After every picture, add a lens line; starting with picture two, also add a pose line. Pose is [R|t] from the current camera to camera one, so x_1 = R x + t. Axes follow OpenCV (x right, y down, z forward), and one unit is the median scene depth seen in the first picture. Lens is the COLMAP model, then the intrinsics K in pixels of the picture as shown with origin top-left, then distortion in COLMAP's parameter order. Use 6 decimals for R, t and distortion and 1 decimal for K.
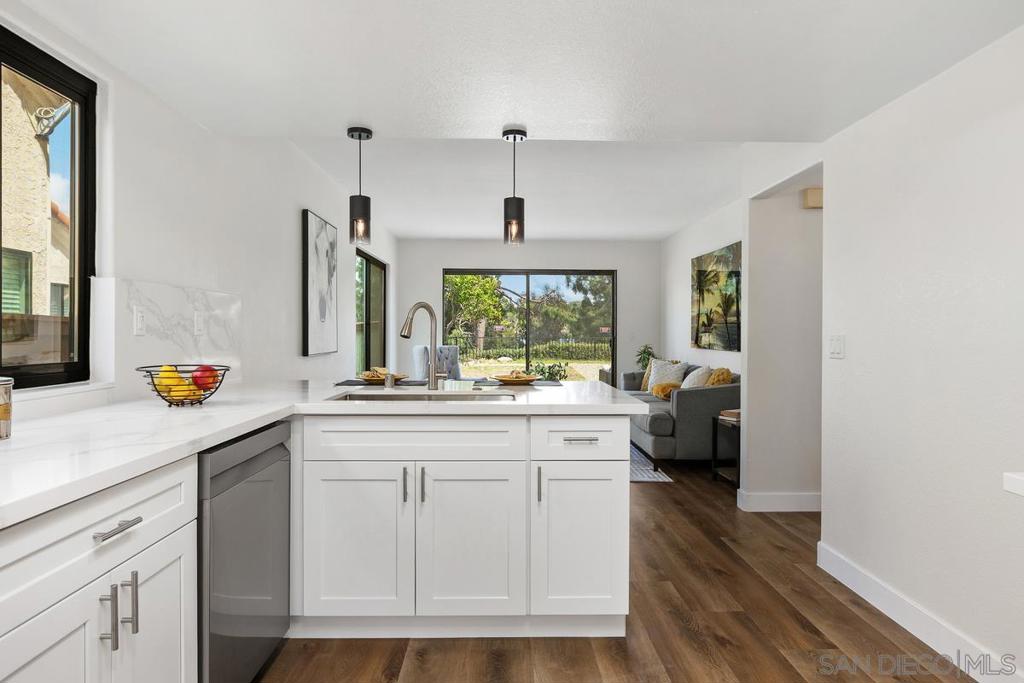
lens RADIAL K [[615.1, 0, 512.0], [0, 615.1, 341.5], [0, 0, 1]] dist [0.027806, 0.000285]
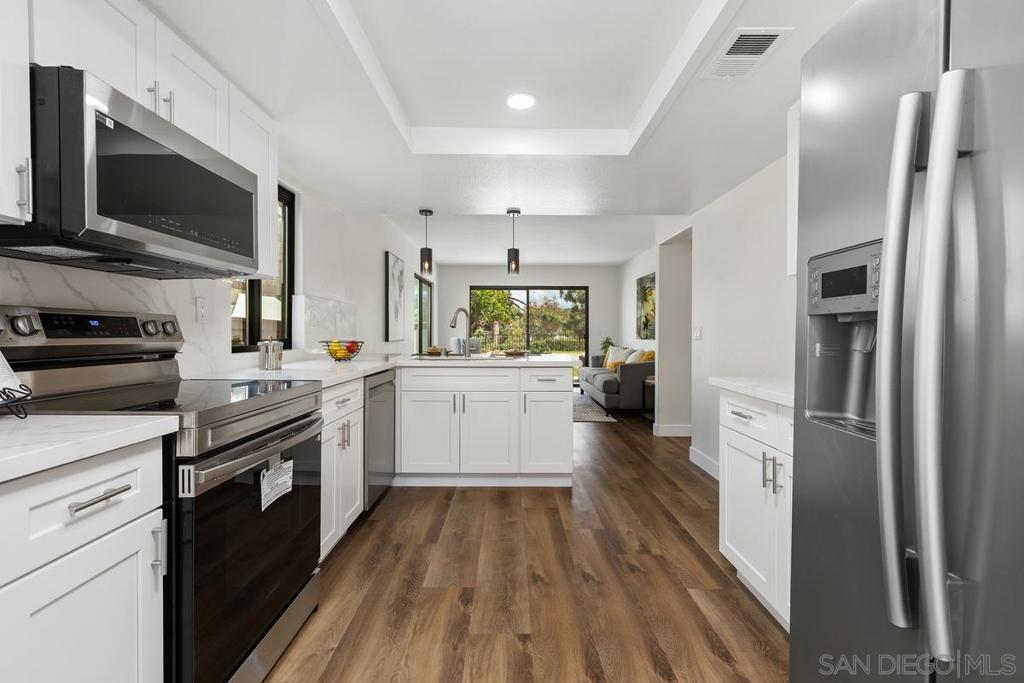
lens RADIAL K [[457.4, 0, 512.0], [0, 457.4, 341.5], [0, 0, 1]] dist [0.000988, 0.000004]
pose [[0.999864, -0.000641, -0.016495, 0.013780], [0.000761, 0.999973, 0.007280, 0.014976], [0.016490, -0.007291, 0.999837, -0.201761]]
